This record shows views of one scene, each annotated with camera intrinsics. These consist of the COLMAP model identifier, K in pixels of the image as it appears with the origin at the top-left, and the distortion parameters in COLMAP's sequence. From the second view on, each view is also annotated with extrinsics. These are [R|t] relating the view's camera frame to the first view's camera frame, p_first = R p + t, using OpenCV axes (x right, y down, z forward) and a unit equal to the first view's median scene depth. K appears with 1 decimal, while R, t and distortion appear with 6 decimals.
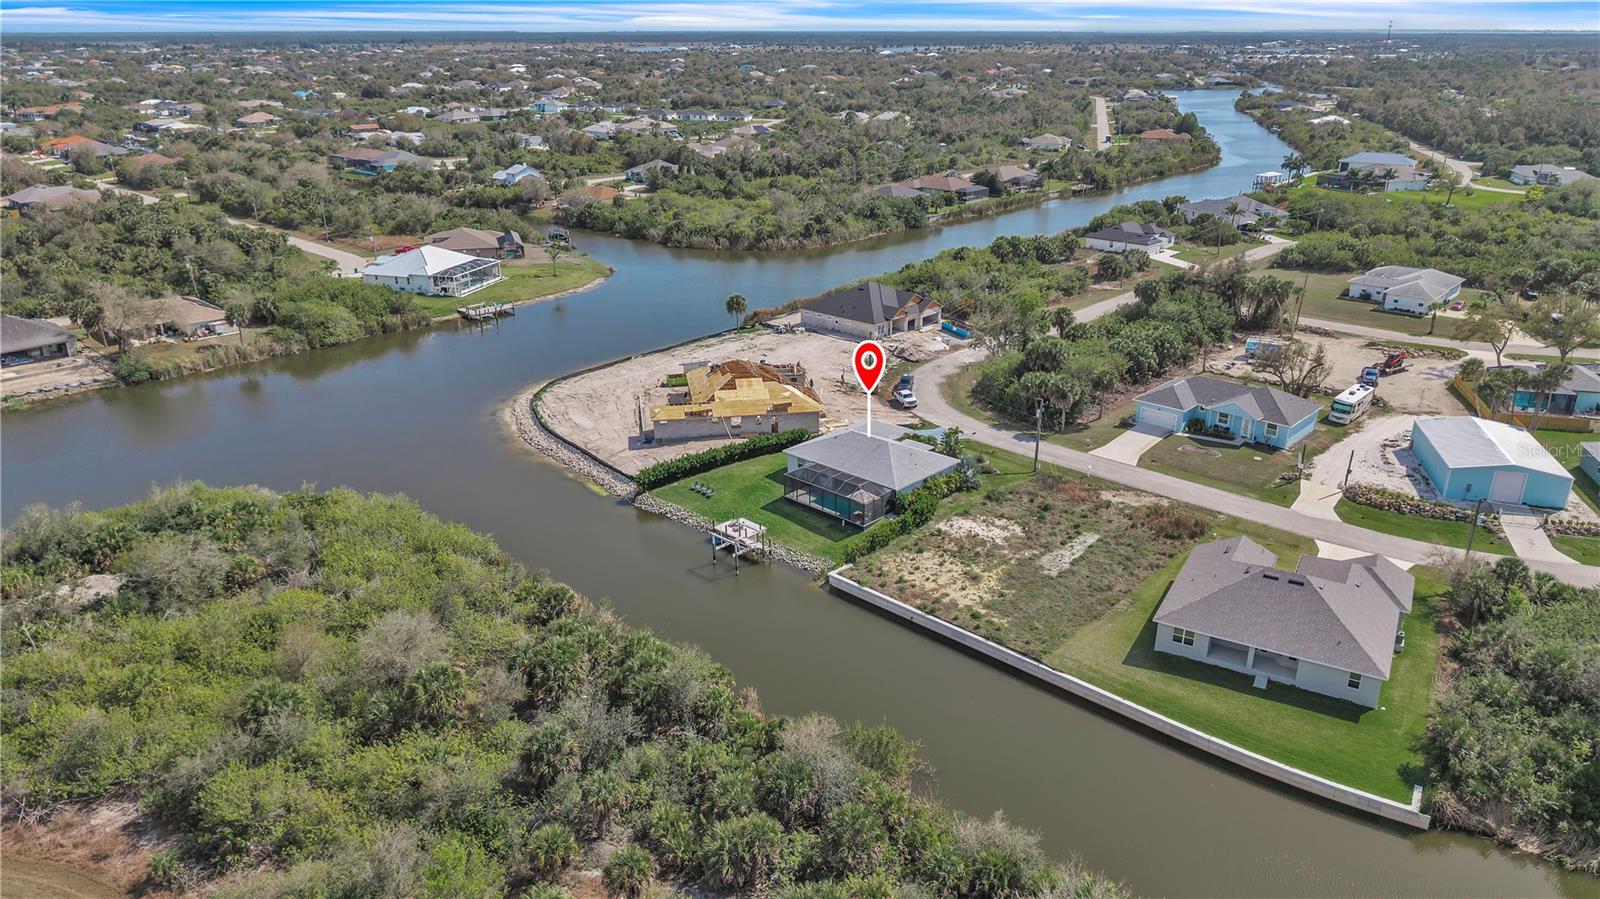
lens RADIAL K [[1082.0, 0, 800.0], [0, 1082.0, 449.5], [0, 0, 1]] dist [0.112806, 0.000223]
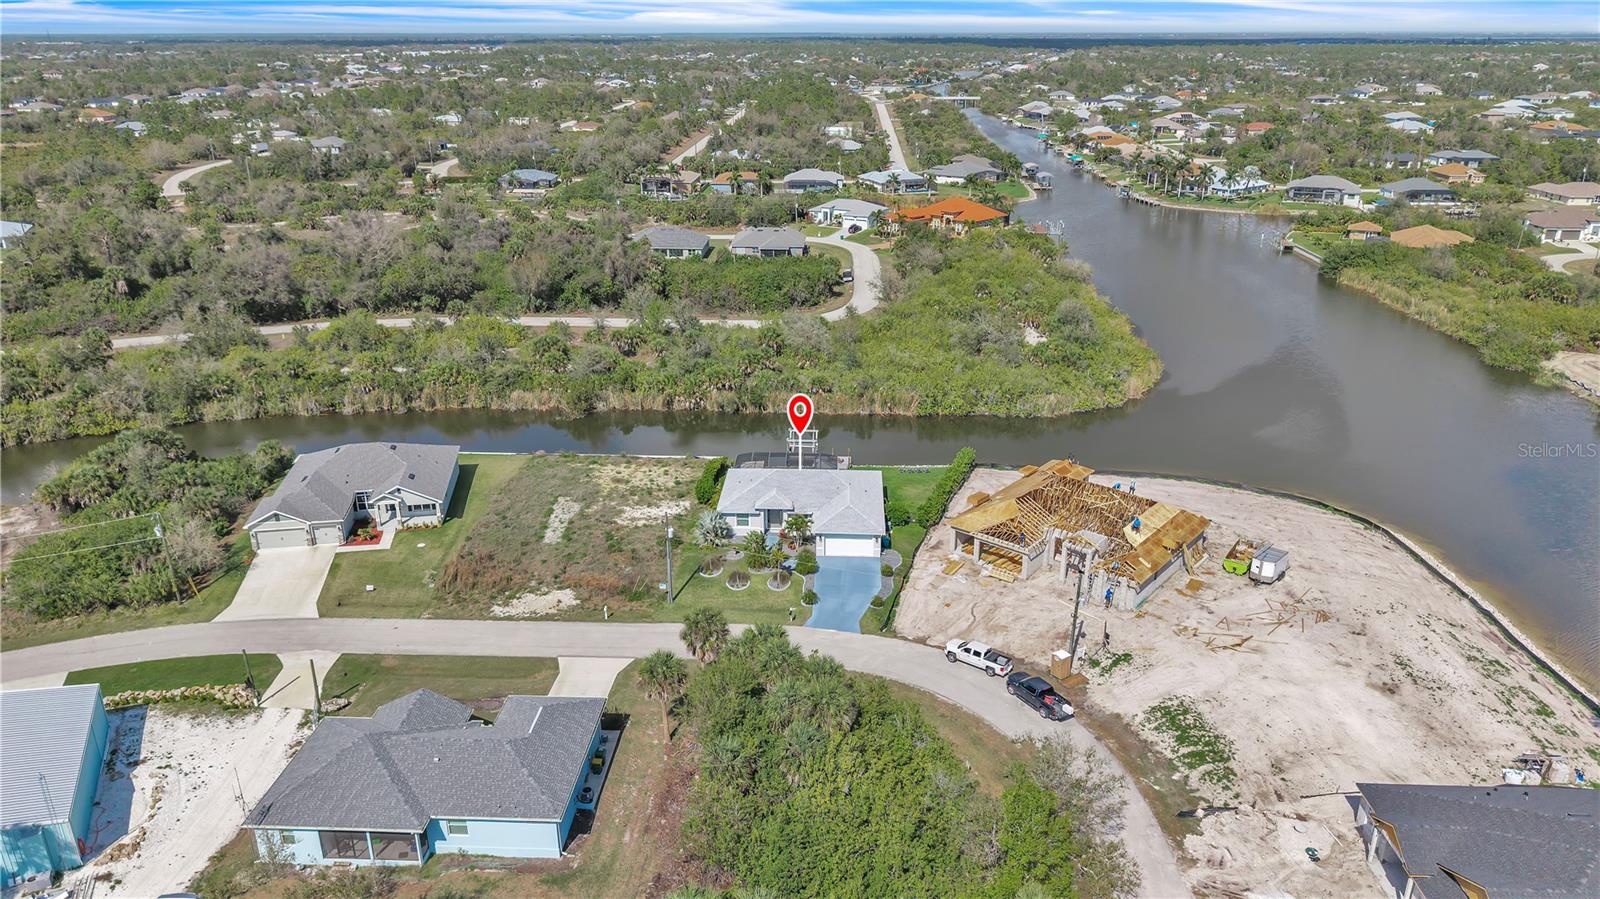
lens RADIAL K [[1080.5, 0, 800.0], [0, 1080.5, 449.5], [0, 0, 1]] dist [0.045727, -0.053996]
pose [[-0.760097, 0.233233, -0.606511, 0.607508], [-0.233809, 0.772692, 0.590153, -0.554500], [0.606289, 0.590381, -0.532789, 1.457117]]
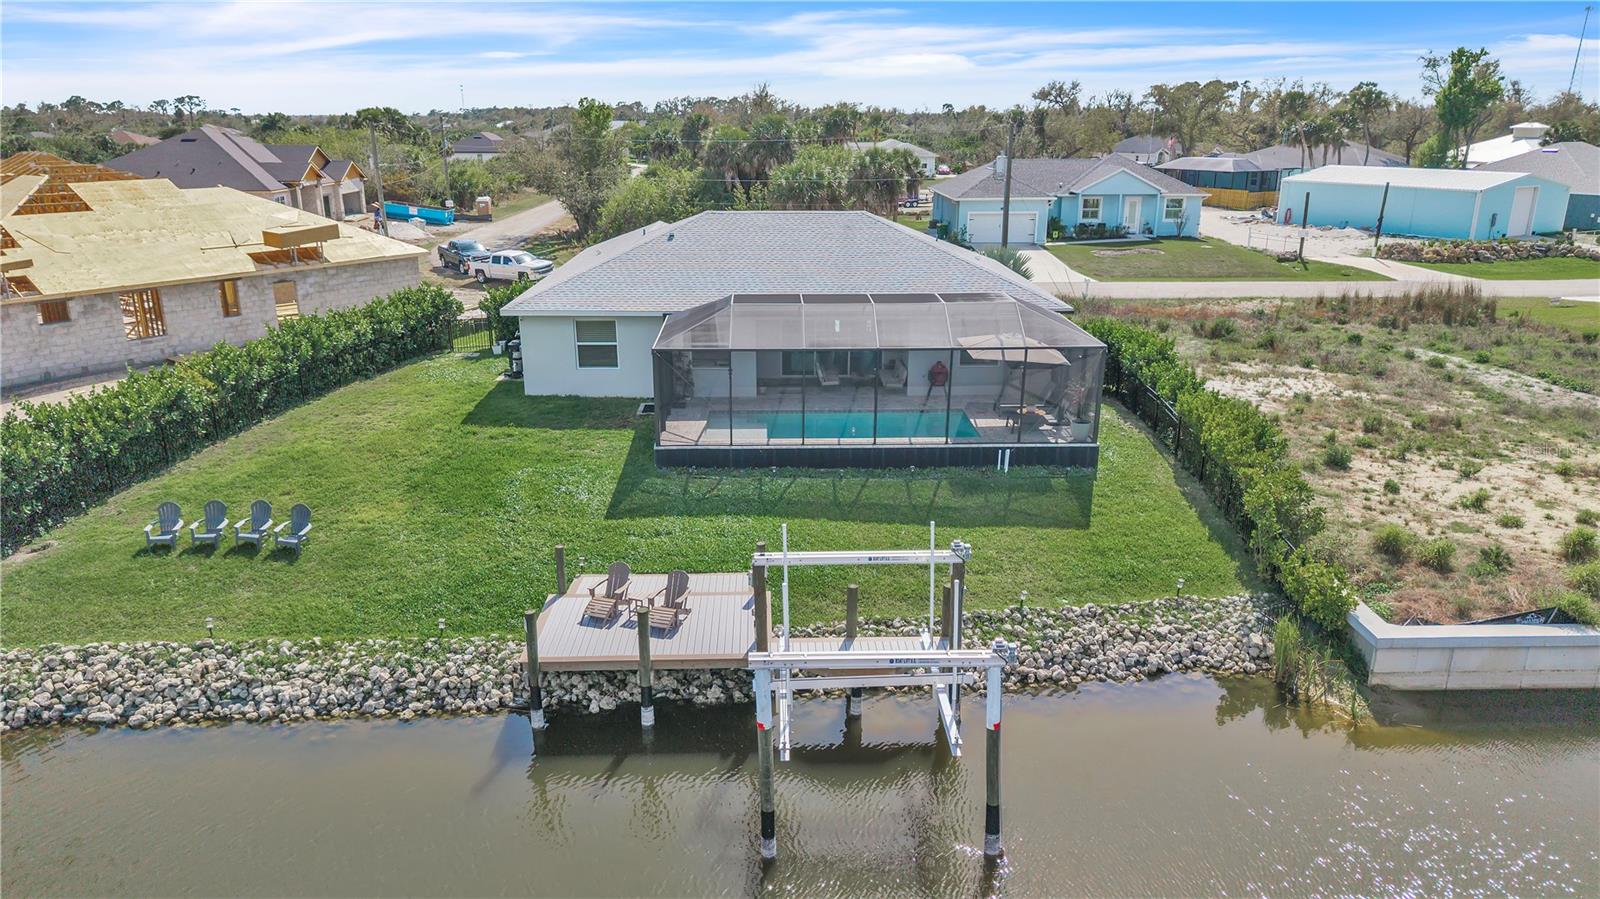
lens RADIAL K [[1085.4, 0, 797.1], [0, 1085.4, 453.4], [0, 0, 1]] dist [0.010492, -0.011934]
pose [[0.710843, -0.206683, 0.672298, -0.144108], [0.253271, 0.966946, 0.029474, 0.043453], [-0.656168, 0.149322, 0.739694, 0.780781]]
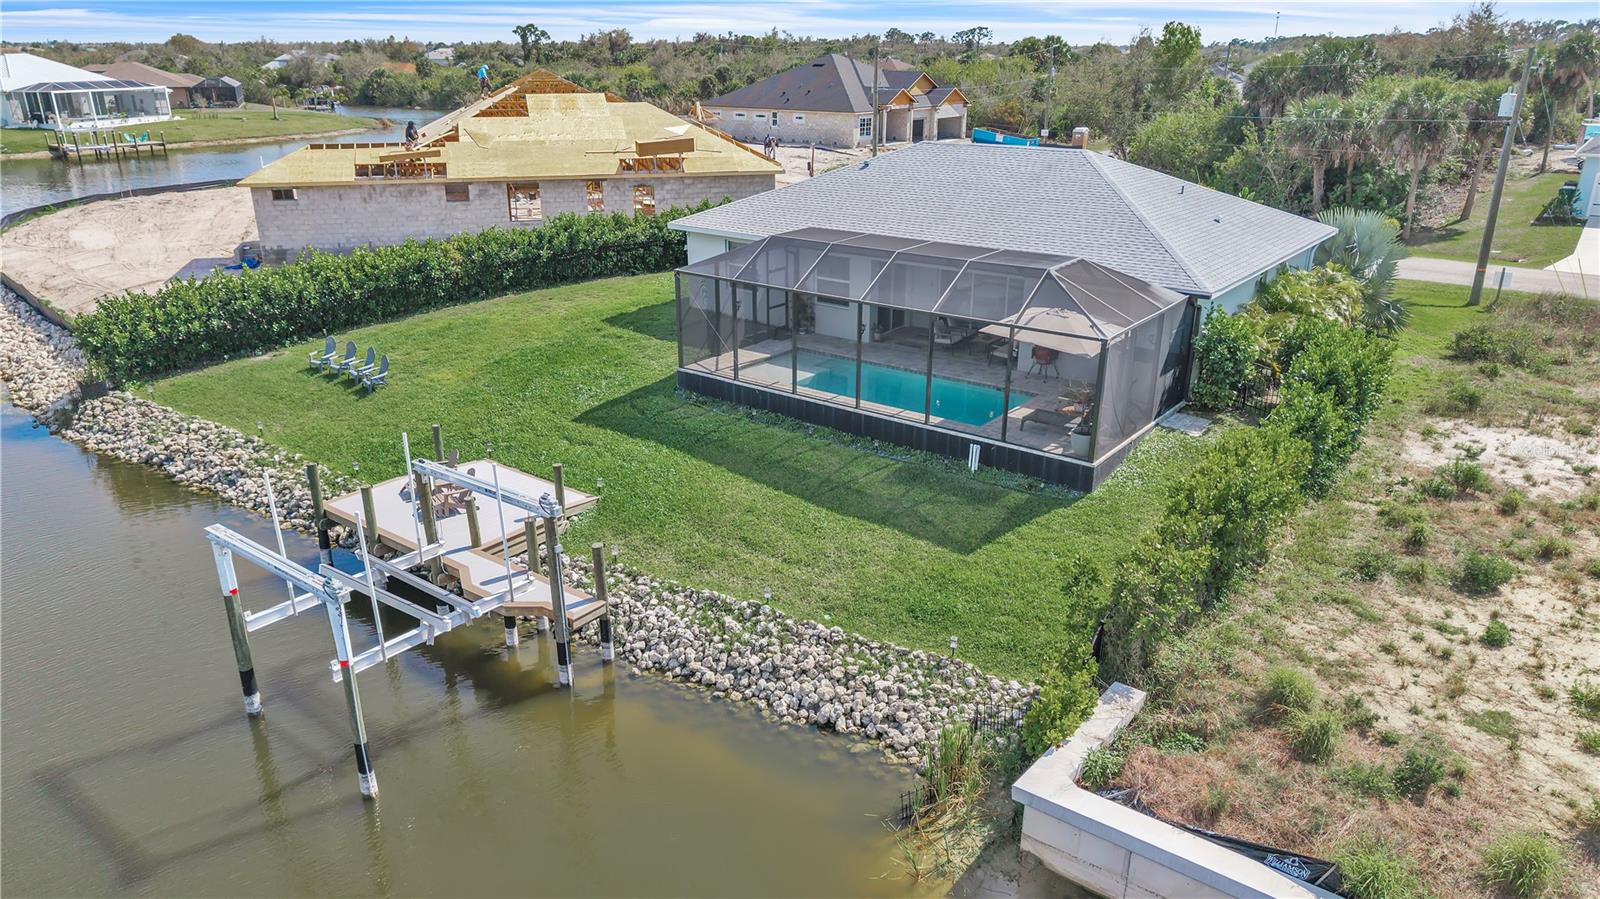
lens RADIAL K [[1080.5, 0, 800.0], [0, 1080.5, 449.5], [0, 0, 1]] dist [0.045727, -0.053996]
pose [[0.995042, -0.031668, 0.094274, -0.010616], [0.032991, 0.999377, -0.012512, 0.062341], [-0.093819, 0.015560, 0.995468, 0.735722]]
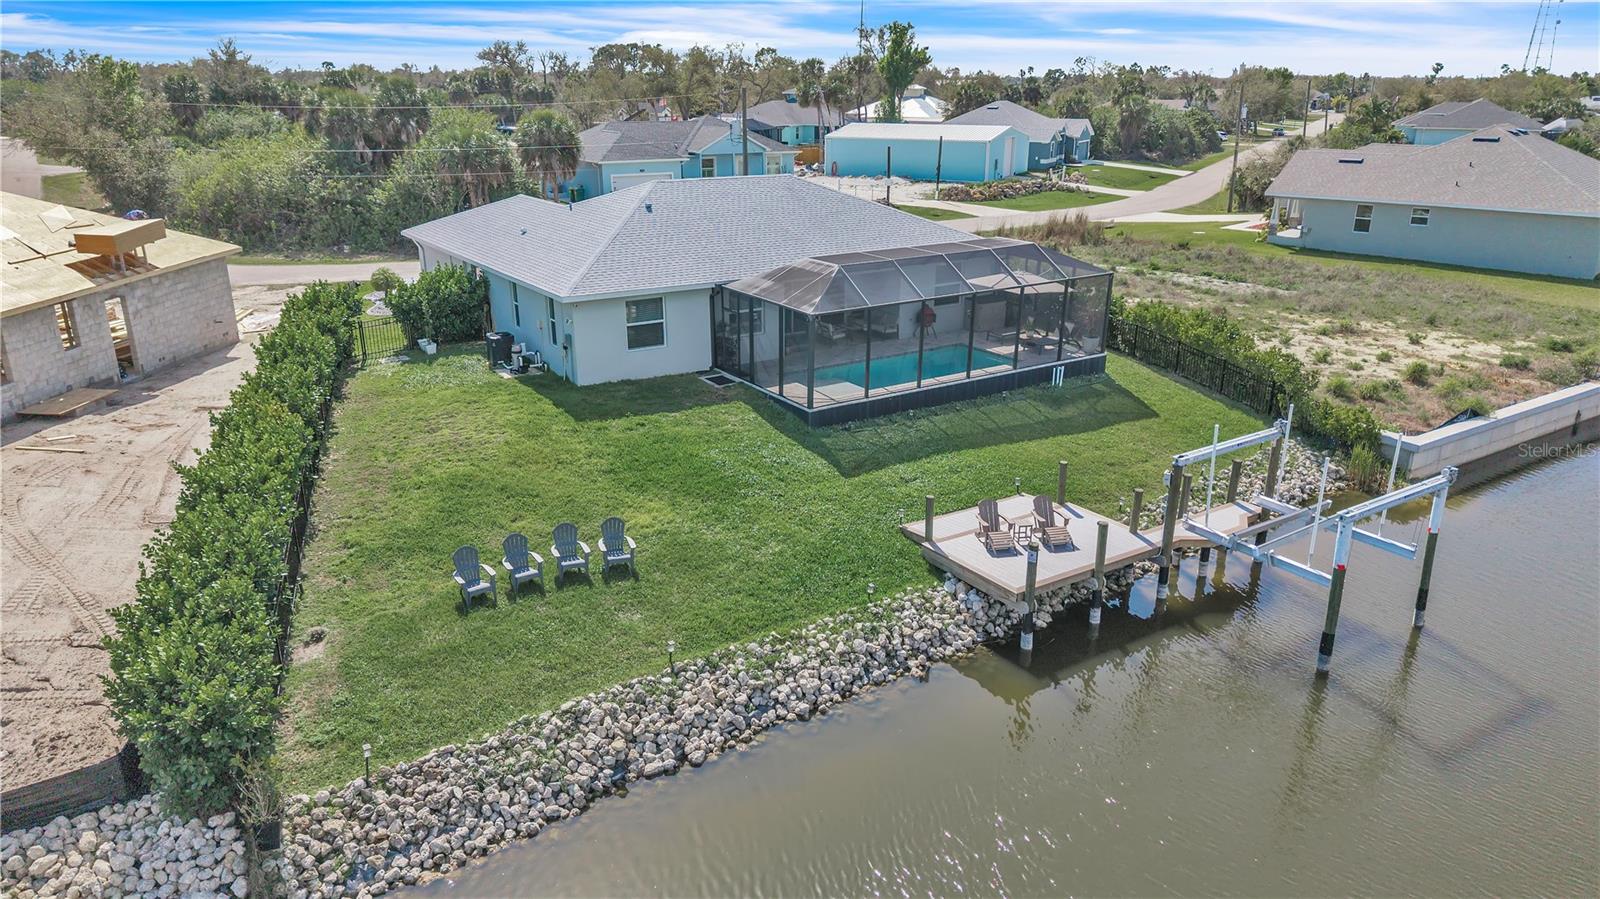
lens RADIAL K [[1075.2, 0, 795.1], [0, 1075.2, 454.9], [0, 0, 1]] dist [0.082583, -0.126064]
pose [[0.229038, -0.317651, 0.920130, -0.230983], [0.349603, 0.909033, 0.226797, -0.003424], [-0.908471, 0.269735, 0.319255, 0.897275]]
